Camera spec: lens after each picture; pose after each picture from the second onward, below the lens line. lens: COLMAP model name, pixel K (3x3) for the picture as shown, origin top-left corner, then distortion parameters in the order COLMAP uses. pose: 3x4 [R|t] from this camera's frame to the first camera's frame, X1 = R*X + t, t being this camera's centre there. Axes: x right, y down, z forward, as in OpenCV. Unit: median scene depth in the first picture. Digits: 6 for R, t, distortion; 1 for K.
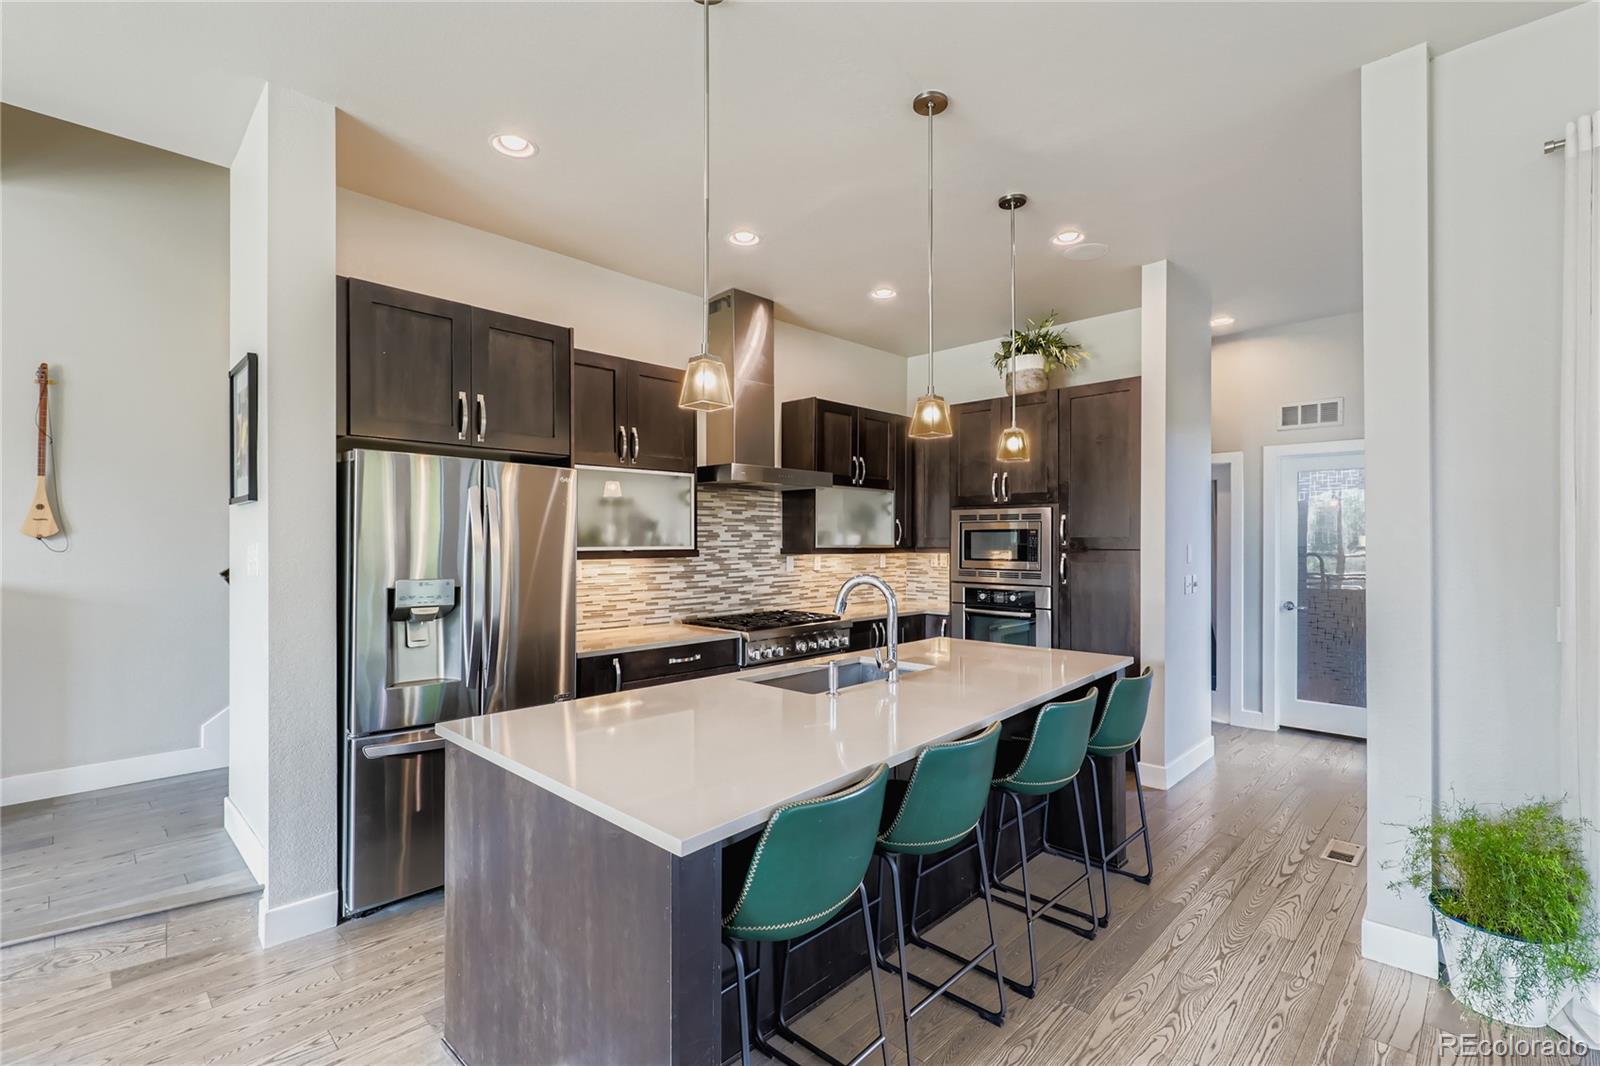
lens RADIAL K [[726.3, 0, 800.3], [0, 726.3, 540.0], [0, 0, 1]] dist [0.004699, 0.000076]
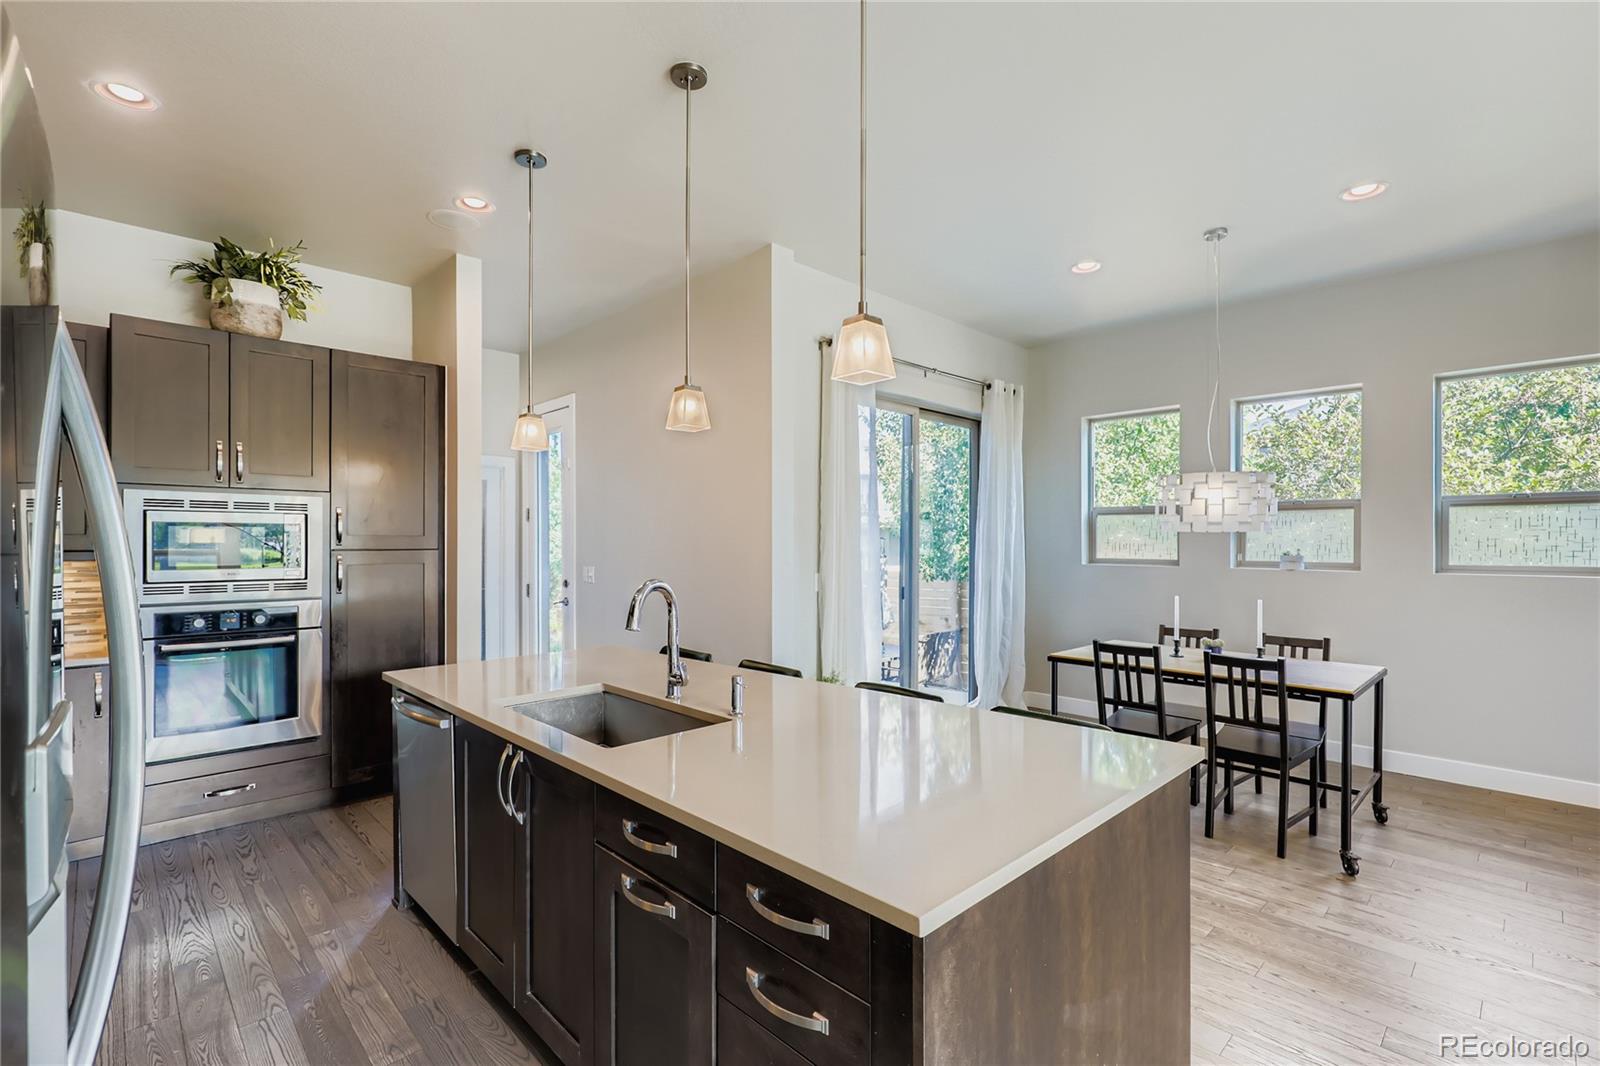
lens RADIAL K [[726.3, 0, 800.9], [0, 726.3, 541.8], [0, 0, 1]] dist [0.004699, 0.000076]
pose [[0.031857, -0.001120, 0.999492, -0.416616], [-0.001565, 0.999998, 0.001170, 0.001551], [-0.999491, -0.001602, 0.031856, 0.449881]]
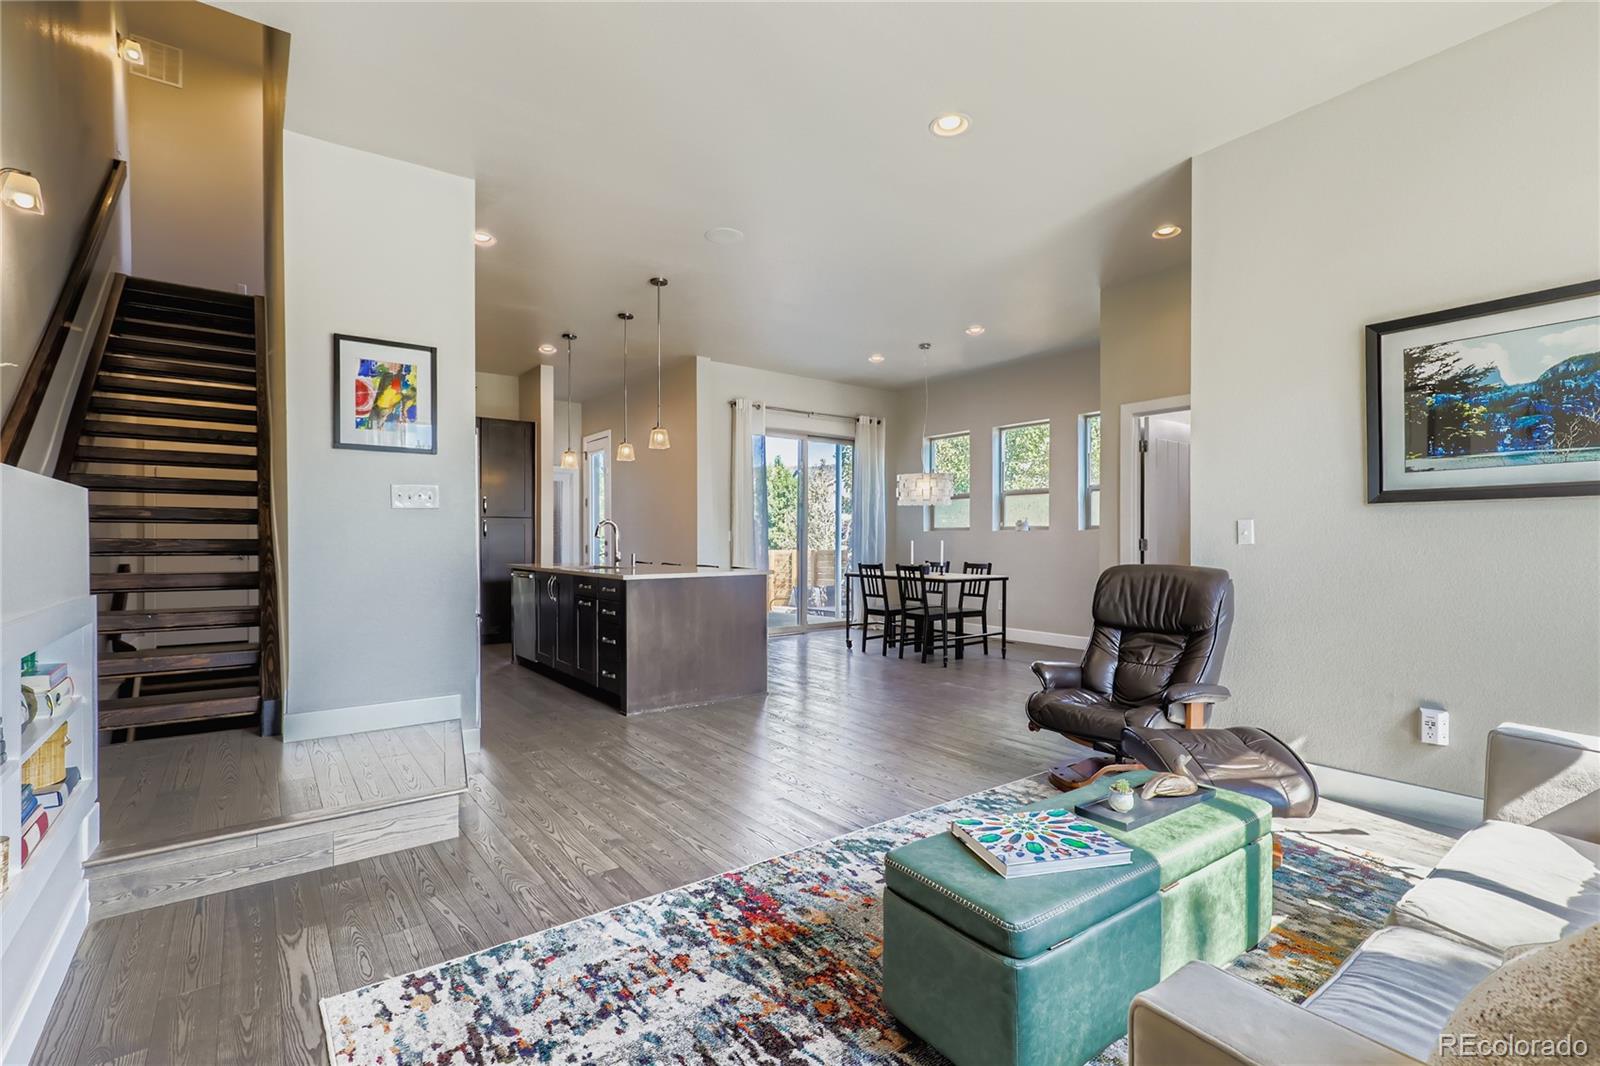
lens RADIAL K [[726.3, 0, 799.7], [0, 726.3, 541.7], [0, 0, 1]] dist [0.004699, 0.000076]
pose [[0.152865, -0.004016, 0.988239, -1.104112], [-0.001516, 0.999990, 0.004299, 0.058762], [-0.988246, -0.002155, 0.152857, 0.055184]]
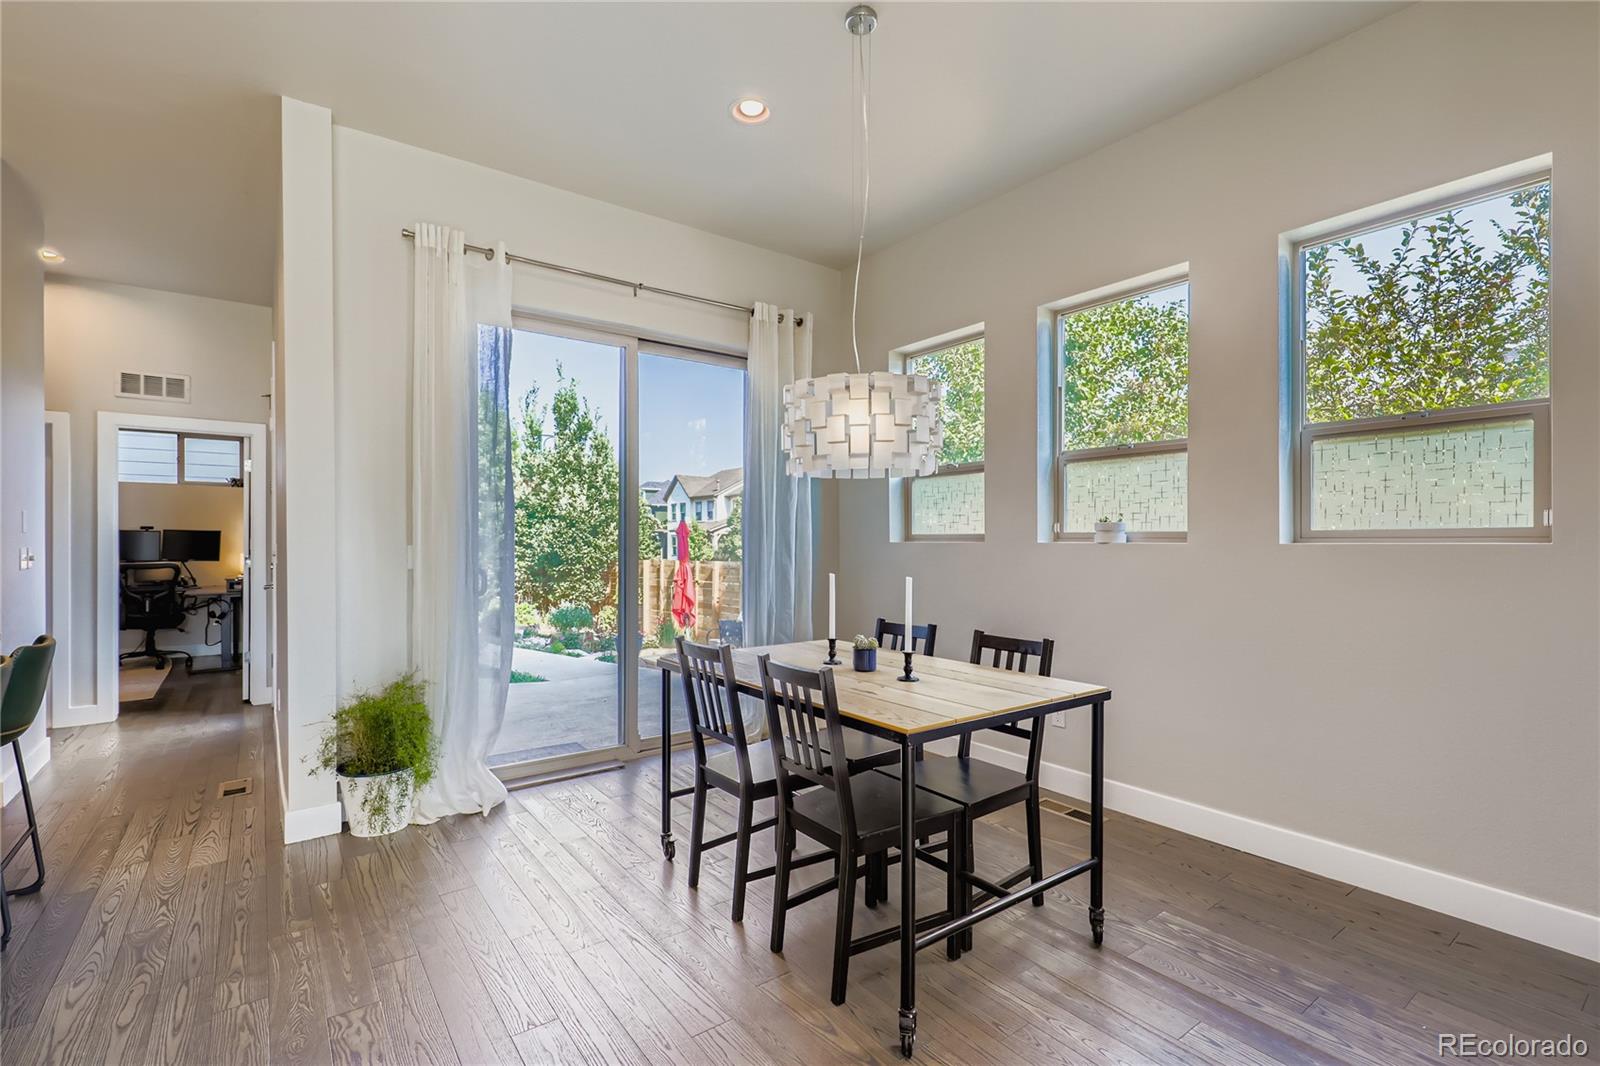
lens RADIAL K [[726.3, 0, 799.7], [0, 726.3, 540.0], [0, 0, 1]] dist [0.004699, 0.000076]
pose [[0.161843, 0.001905, 0.986815, -0.132944], [0.000220, 0.999998, -0.001967, 0.038268], [-0.986817, 0.000535, 0.161842, -0.010398]]
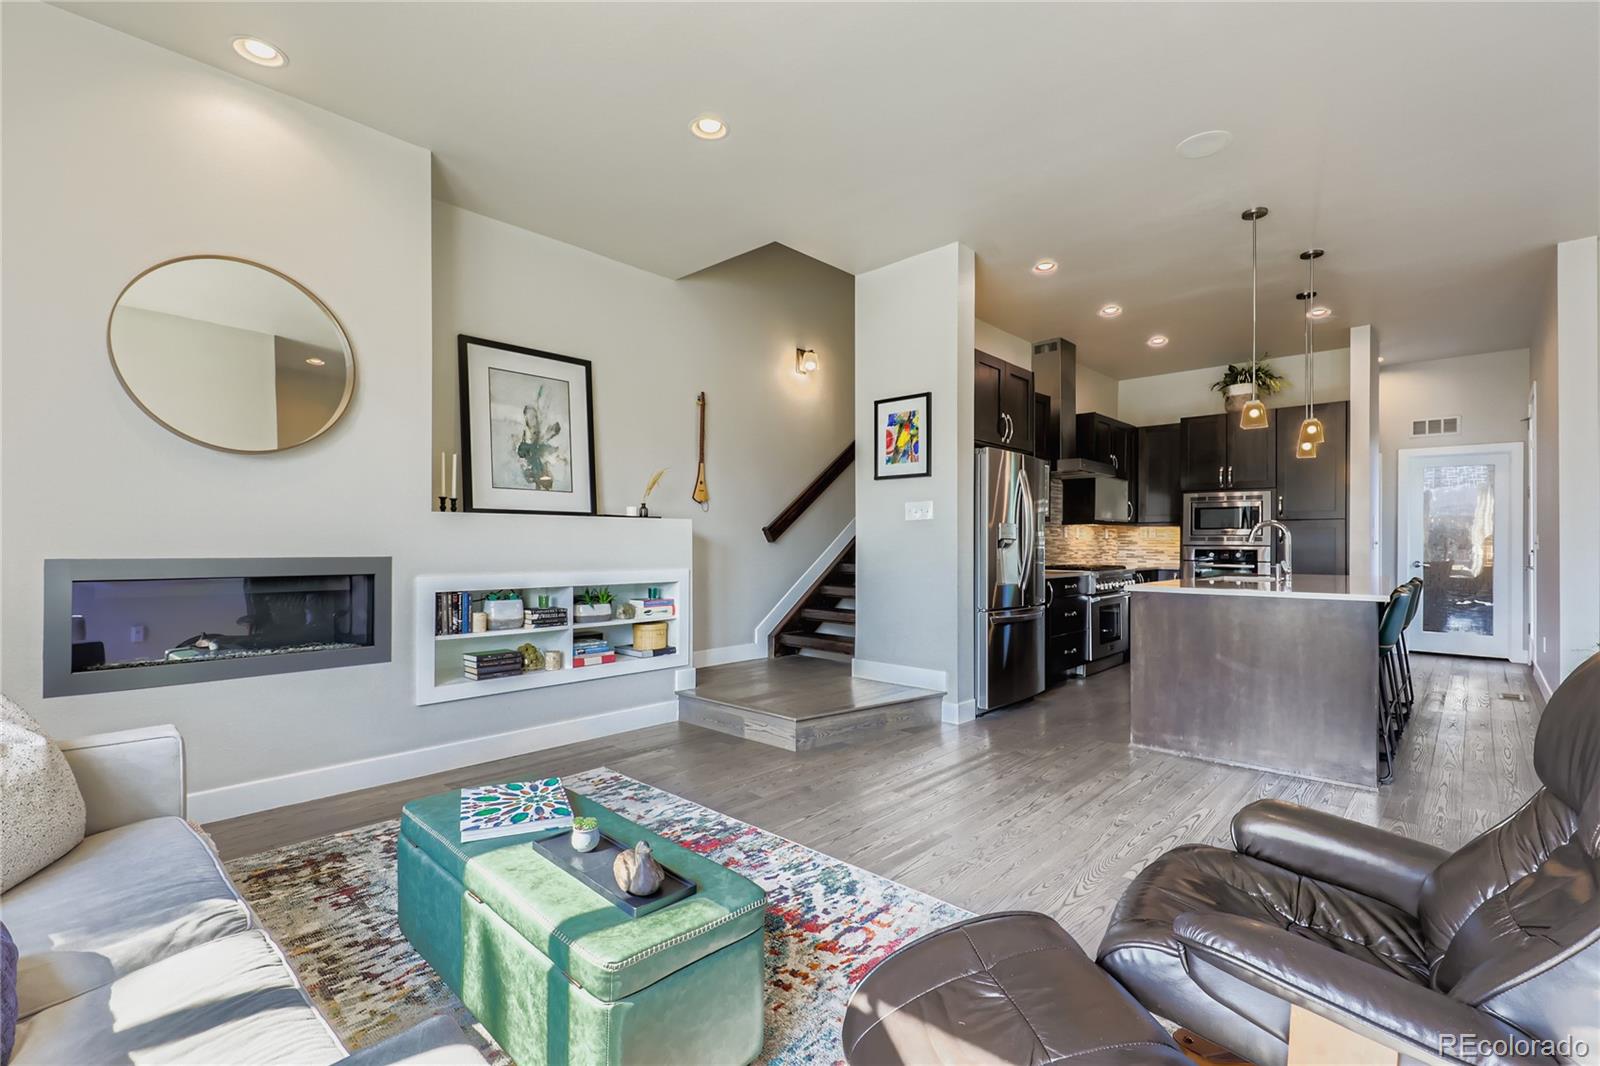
lens RADIAL K [[726.3, 0, 807.0], [0, 726.3, 537.6], [0, 0, 1]] dist [0.004699, 0.000076]
pose [[0.999599, 0.003549, 0.028098, -0.599240], [-0.003390, 0.999978, -0.005699, 0.057826], [-0.028118, 0.005602, 0.999589, -0.403154]]
